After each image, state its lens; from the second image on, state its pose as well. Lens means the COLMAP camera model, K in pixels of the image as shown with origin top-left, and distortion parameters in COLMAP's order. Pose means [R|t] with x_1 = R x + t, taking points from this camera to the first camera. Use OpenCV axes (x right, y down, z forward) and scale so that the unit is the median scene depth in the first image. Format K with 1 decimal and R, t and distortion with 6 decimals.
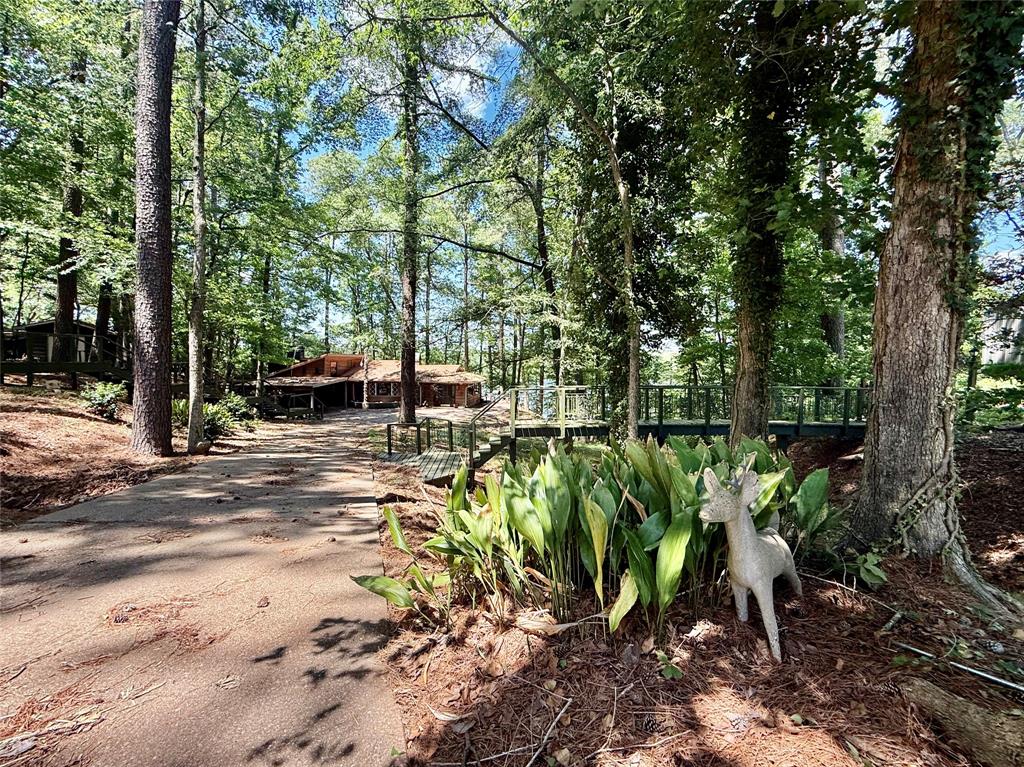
lens RADIAL K [[411.9, 0, 513.5], [0, 411.9, 384.8], [0, 0, 1]] dist [-0.001822, 0.001145]
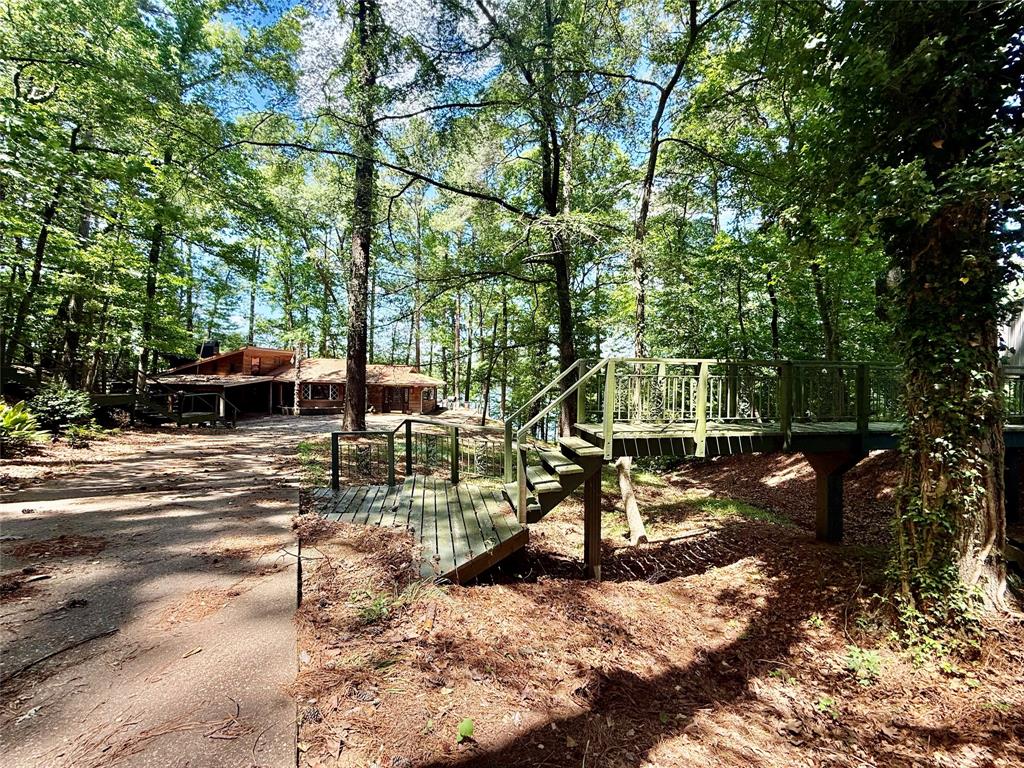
lens RADIAL K [[411.9, 0, 513.0], [0, 411.9, 382.5], [0, 0, 1]] dist [-0.001822, 0.001145]
pose [[0.990797, 0.010394, 0.134957, -0.046994], [-0.006566, 0.999564, -0.028780, 0.013767], [-0.135198, 0.027629, 0.990433, 0.137106]]
